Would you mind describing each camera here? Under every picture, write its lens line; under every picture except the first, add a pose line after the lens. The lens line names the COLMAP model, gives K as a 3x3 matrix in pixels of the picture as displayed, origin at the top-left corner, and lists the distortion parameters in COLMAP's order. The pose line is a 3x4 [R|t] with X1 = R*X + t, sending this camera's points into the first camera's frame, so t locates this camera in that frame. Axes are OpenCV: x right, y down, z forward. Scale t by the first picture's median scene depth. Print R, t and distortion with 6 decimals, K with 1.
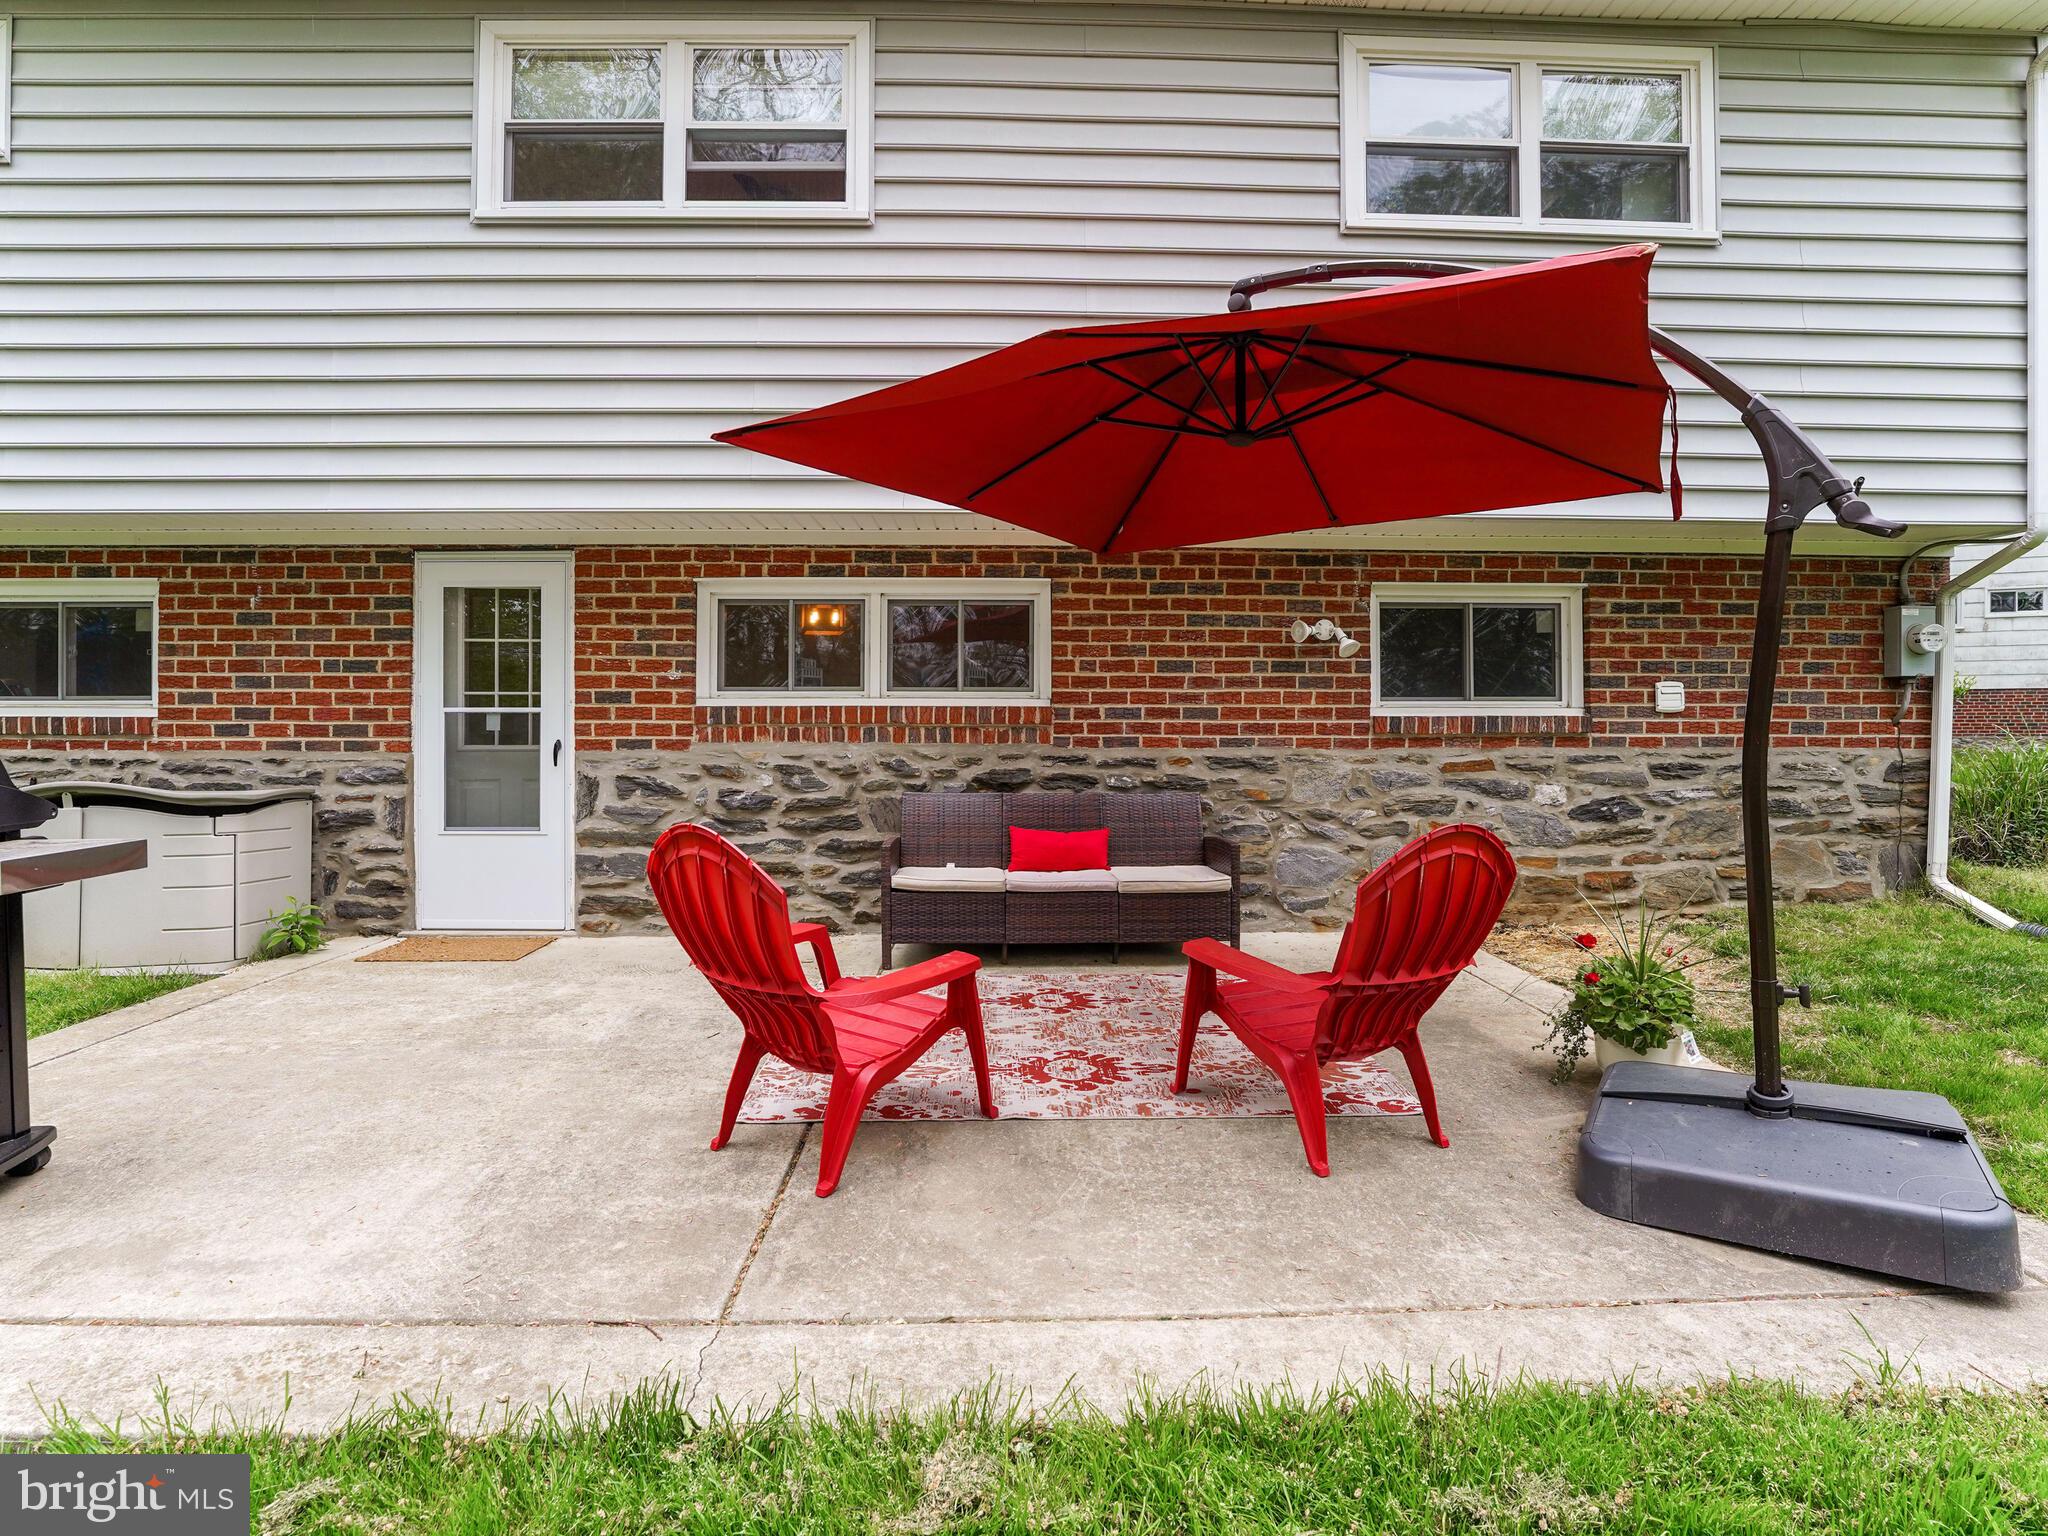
lens RADIAL K [[953.0, 0, 1017.7], [0, 953.0, 751.2], [0, 0, 1]] dist [-0.024584, 0.000357]
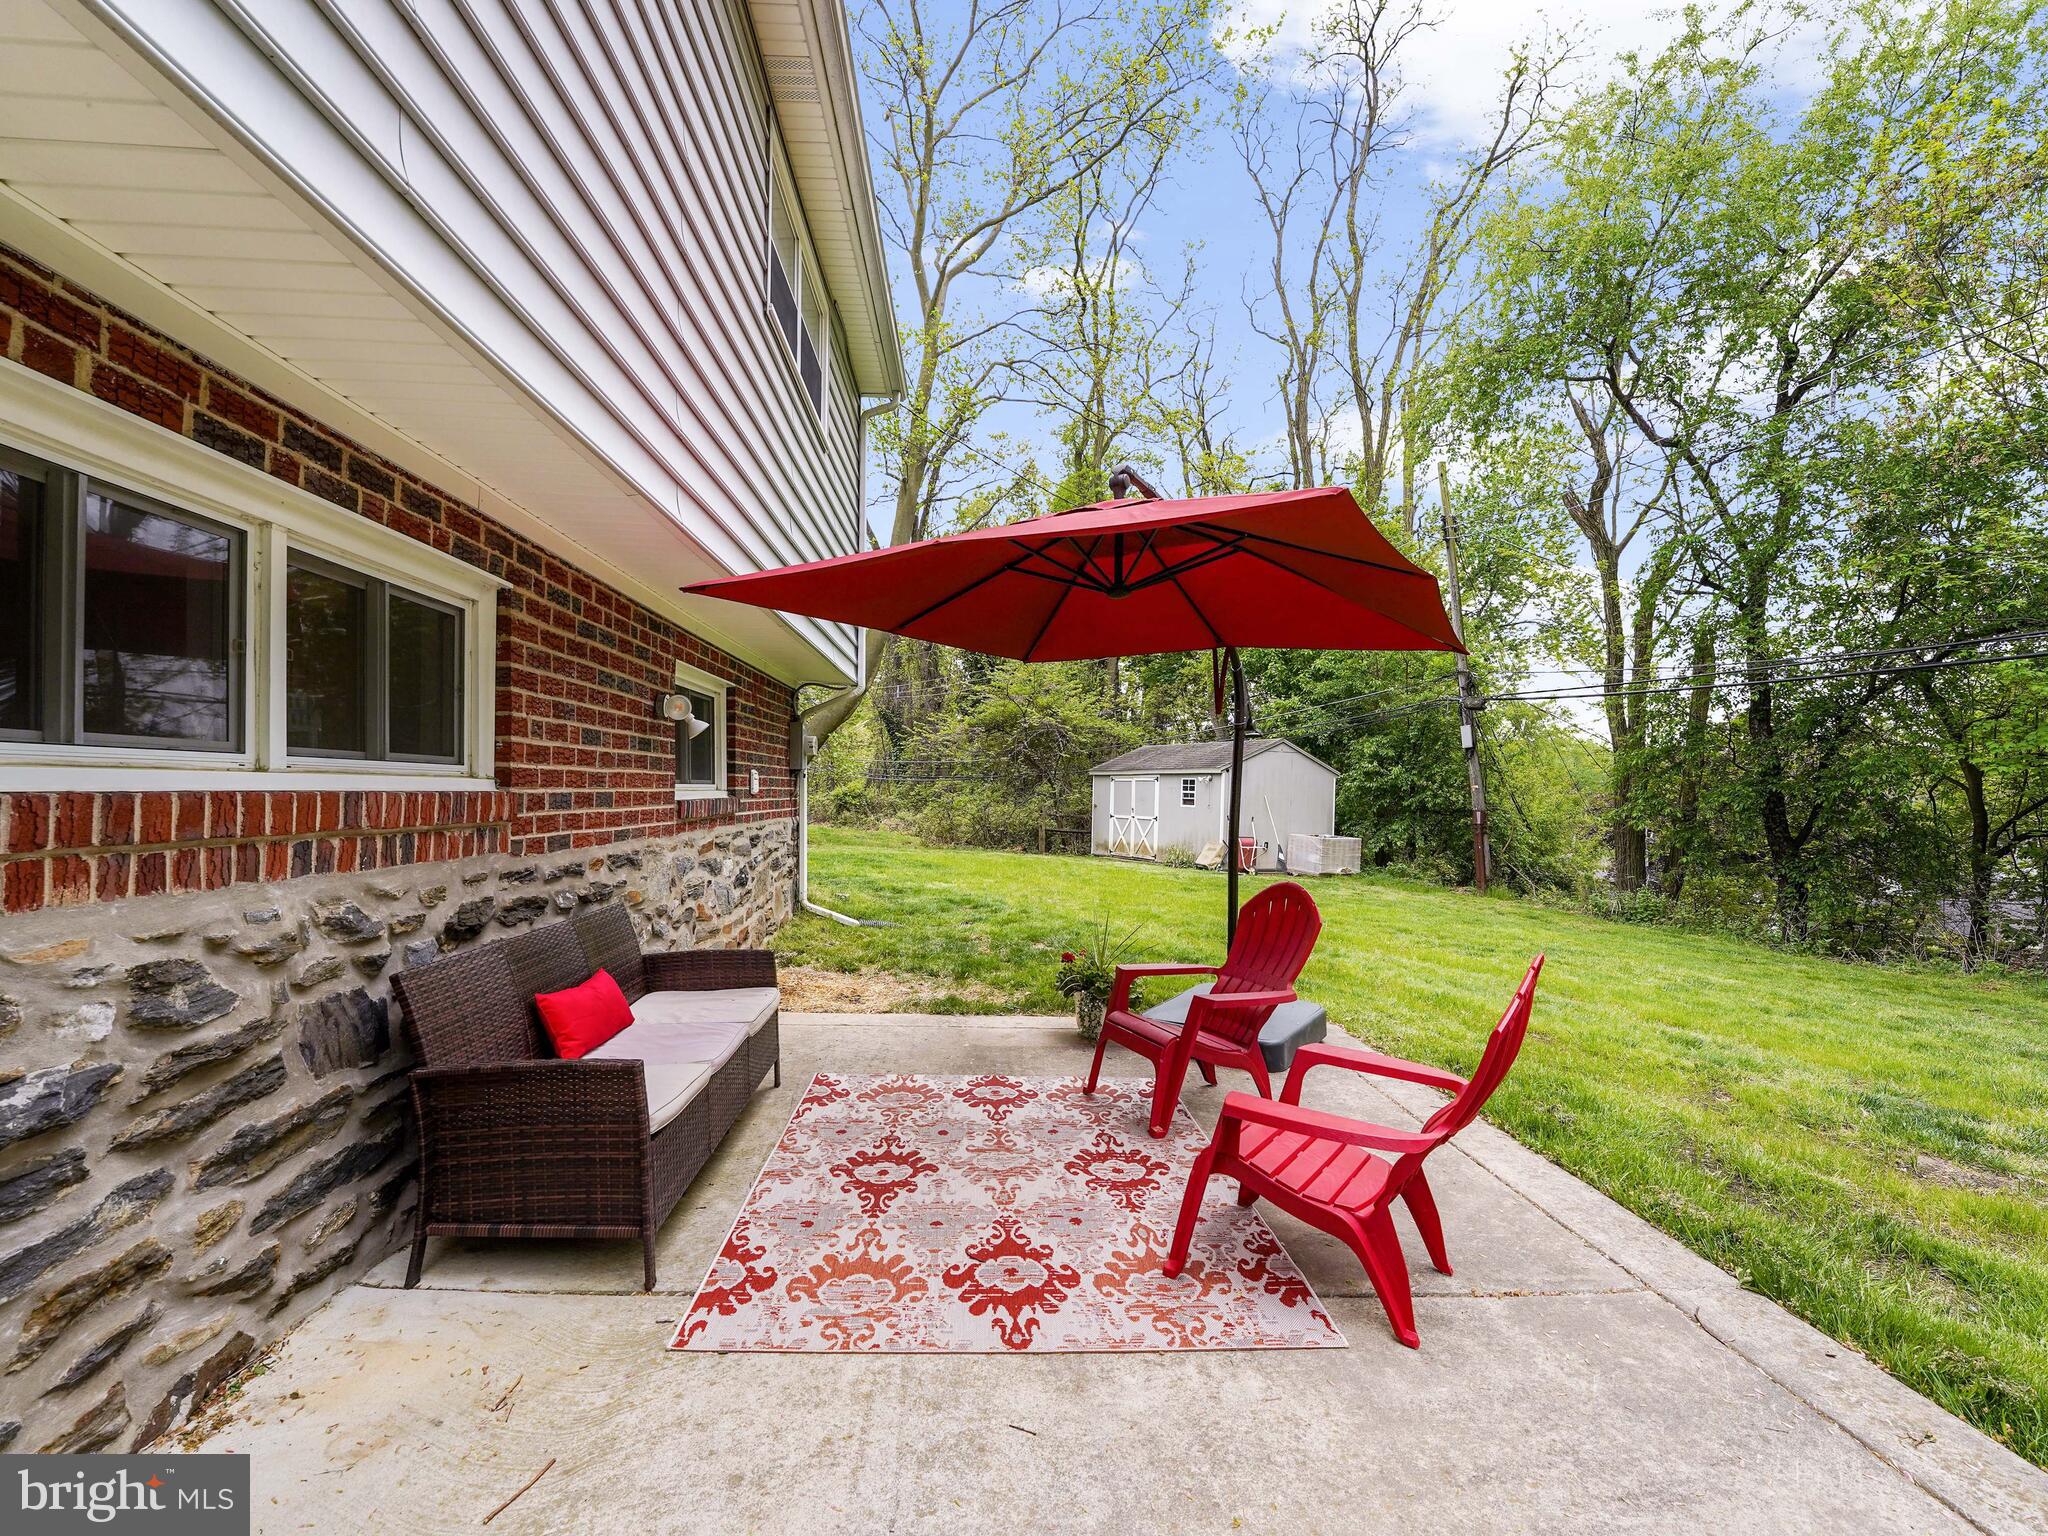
lens RADIAL K [[947.9, 0, 1017.5], [0, 947.9, 795.7], [0, 0, 1]] dist [-0.022665, 0.000080]
pose [[-0.020280, -0.006248, 0.999775, -0.578931], [0.009012, 0.999939, 0.006432, -0.045152], [-0.999754, 0.009141, -0.020222, 0.683701]]
